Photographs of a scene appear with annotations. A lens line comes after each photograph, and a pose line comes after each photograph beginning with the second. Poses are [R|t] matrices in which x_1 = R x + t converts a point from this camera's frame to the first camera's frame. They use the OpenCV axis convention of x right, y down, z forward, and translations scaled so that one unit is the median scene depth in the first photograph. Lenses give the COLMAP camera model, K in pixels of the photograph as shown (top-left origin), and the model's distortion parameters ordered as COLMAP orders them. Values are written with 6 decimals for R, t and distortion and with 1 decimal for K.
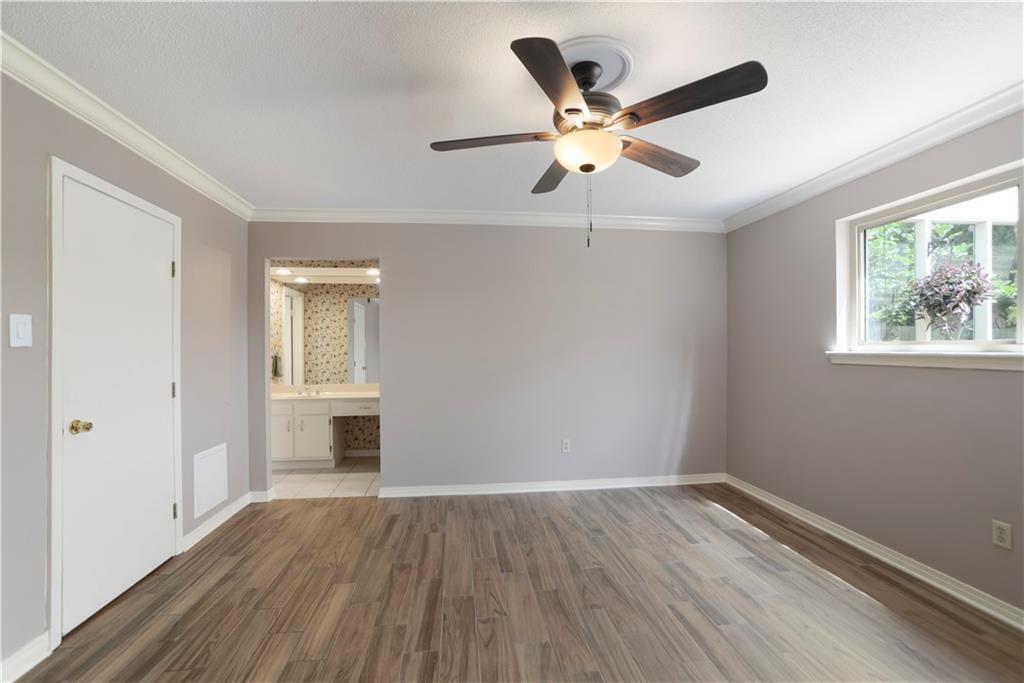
lens RADIAL K [[447.6, 0, 506.1], [0, 447.6, 343.1], [0, 0, 1]] dist [-0.053608, 0.023552]
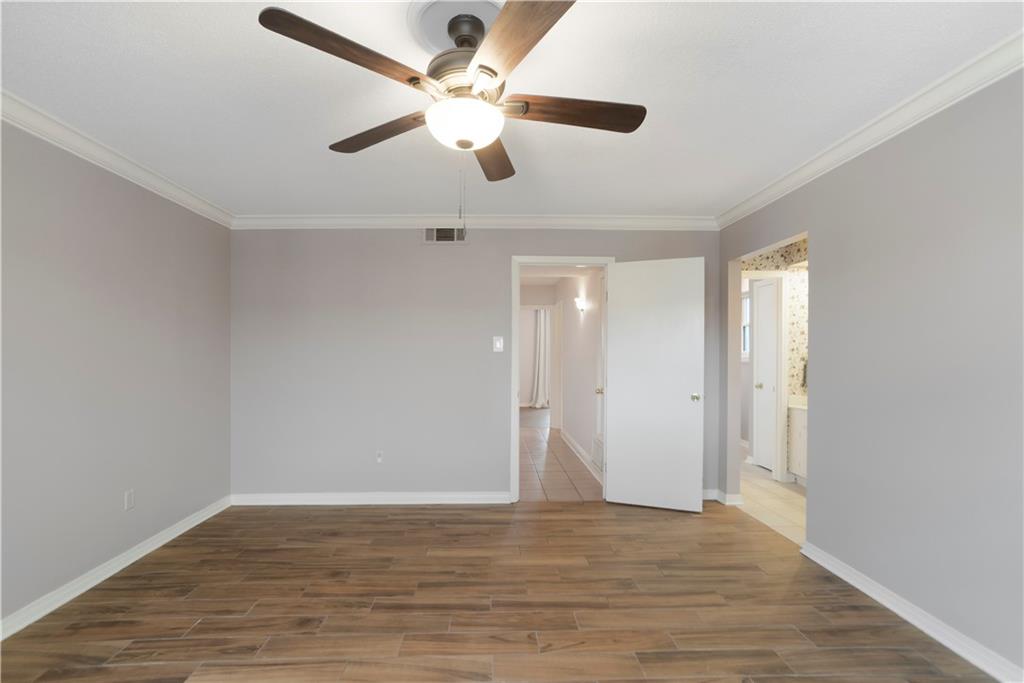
lens RADIAL K [[447.6, 0, 506.1], [0, 447.6, 343.1], [0, 0, 1]] dist [-0.053608, 0.023552]
pose [[-0.093374, -0.019166, -0.995447, 0.750108], [0.013053, 0.999705, -0.020473, -0.001386], [0.995546, -0.014905, -0.093096, 0.832895]]
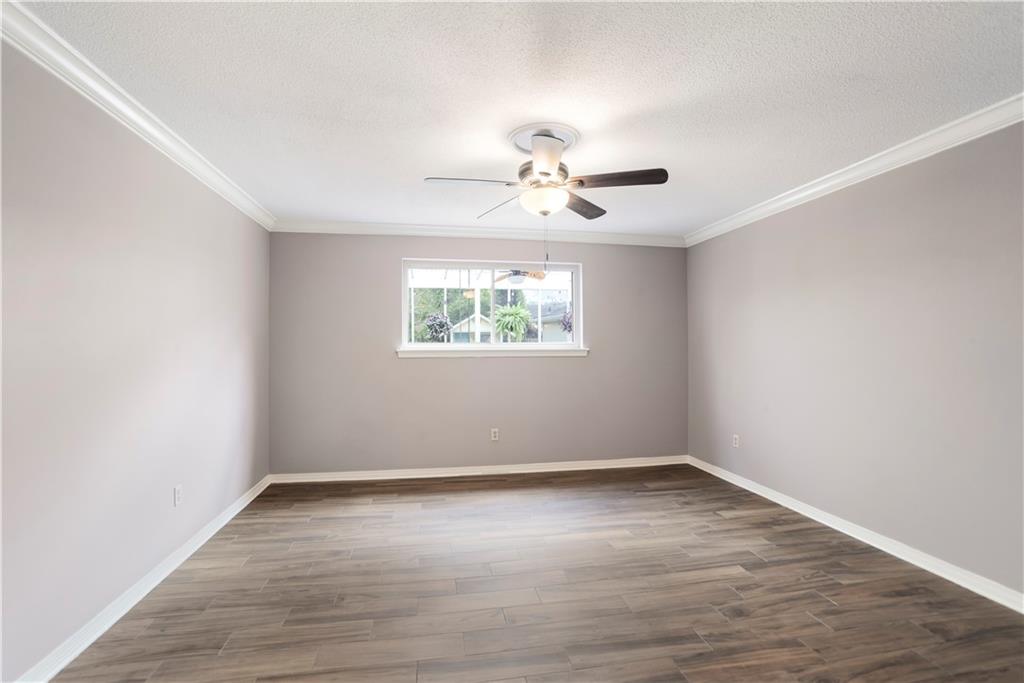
lens RADIAL K [[447.6, 0, 506.1], [0, 447.6, 343.1], [0, 0, 1]] dist [-0.053608, 0.023552]
pose [[-0.041516, 0.005028, 0.999125, -0.836502], [-0.006203, 0.999967, -0.005290, 0.005292], [-0.999119, -0.006417, -0.041484, 0.843046]]
